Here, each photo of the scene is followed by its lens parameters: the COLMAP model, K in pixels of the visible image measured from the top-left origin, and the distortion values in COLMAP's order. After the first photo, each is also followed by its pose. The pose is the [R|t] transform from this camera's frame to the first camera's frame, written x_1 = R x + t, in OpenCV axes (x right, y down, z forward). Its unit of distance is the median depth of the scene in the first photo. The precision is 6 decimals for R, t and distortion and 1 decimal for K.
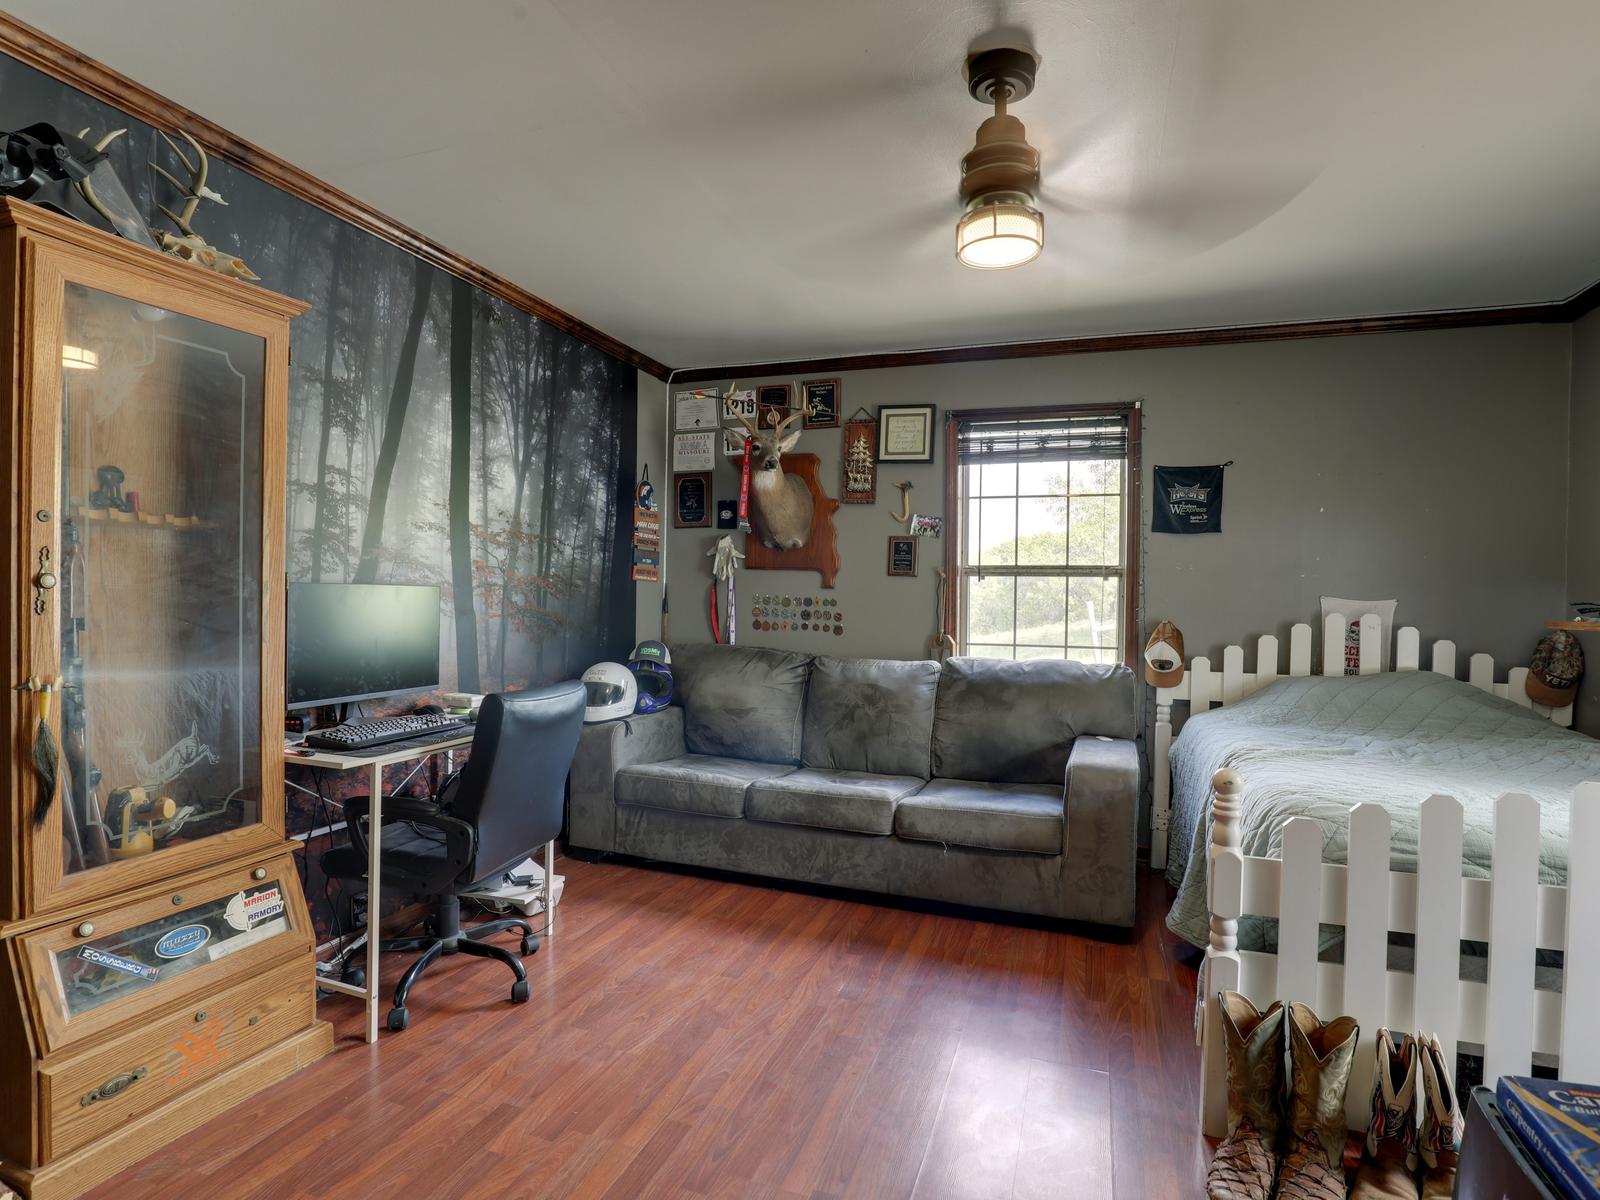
lens RADIAL K [[834.0, 0, 800.2], [0, 834.0, 597.0], [0, 0, 1]] dist [-0.040199, 0.009611]
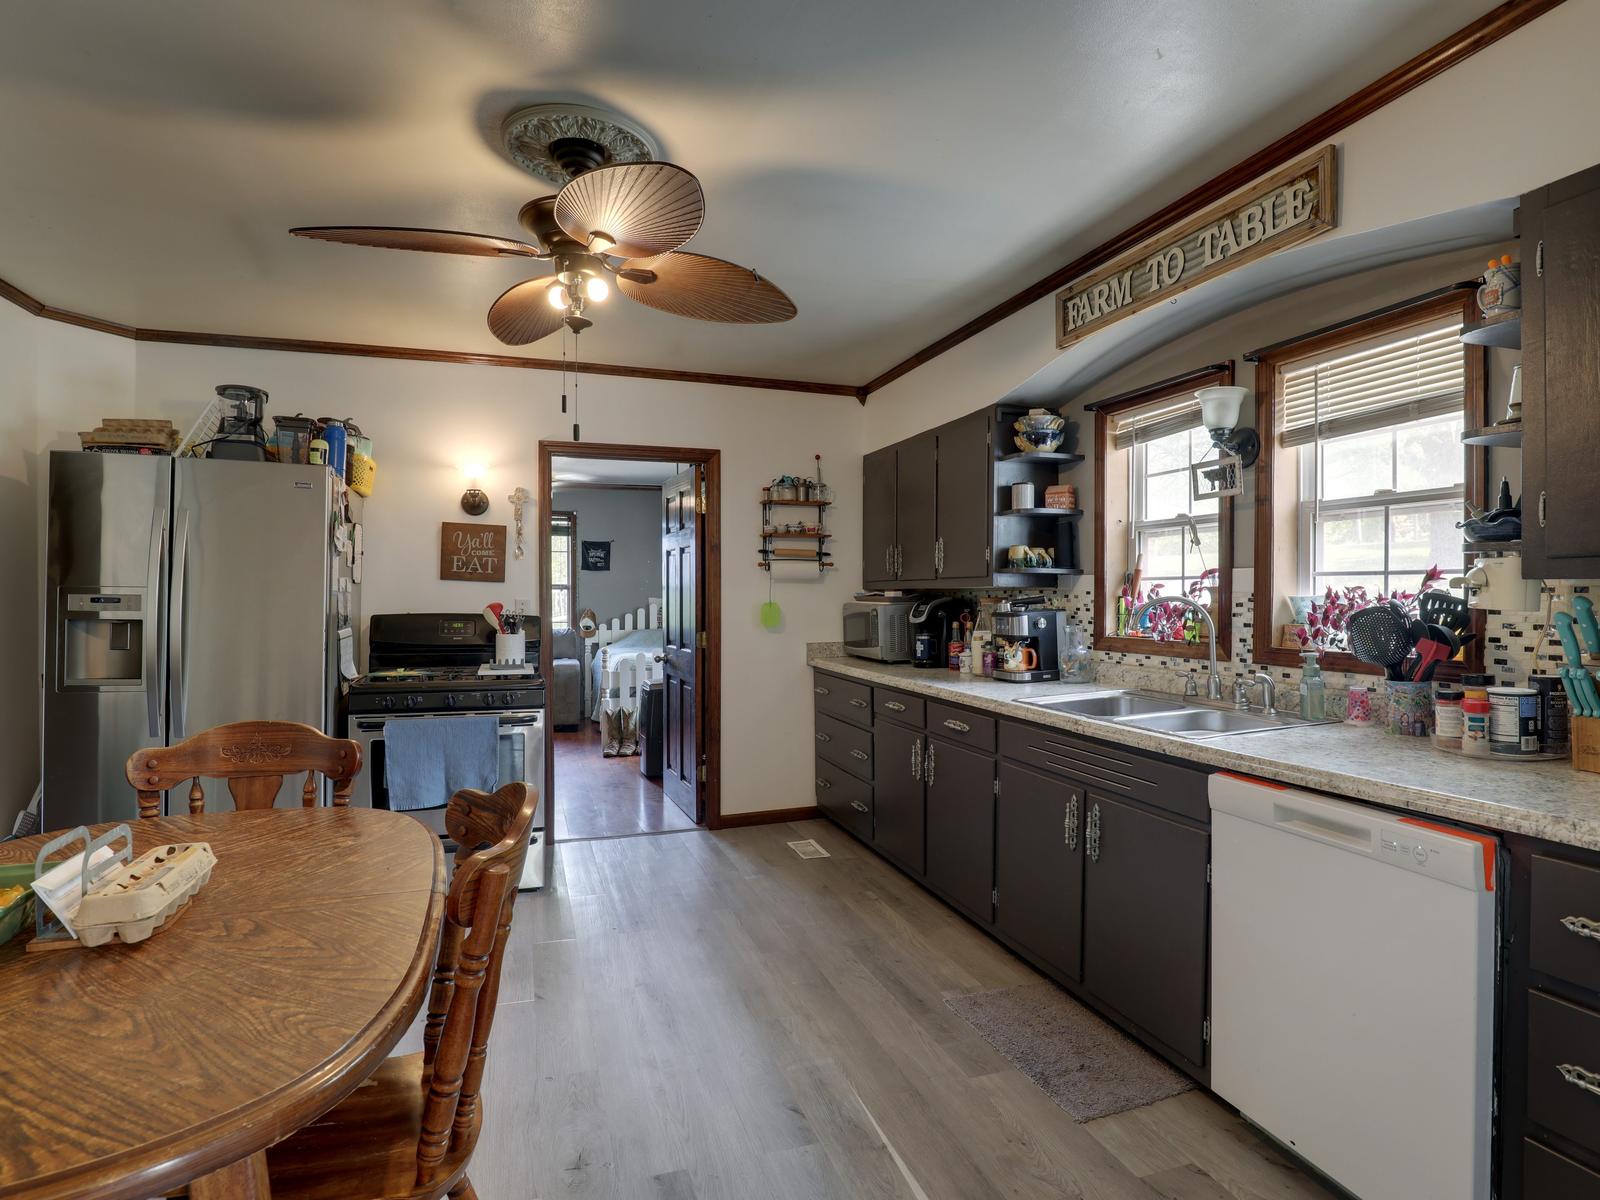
lens RADIAL K [[834.0, 0, 799.6], [0, 834.0, 603.4], [0, 0, 1]] dist [-0.040199, 0.009611]
pose [[0.787626, -0.021947, 0.615763, -0.530892], [0.016794, 0.999759, 0.014153, -0.009660], [-0.615925, -0.000806, 0.787805, -1.210204]]
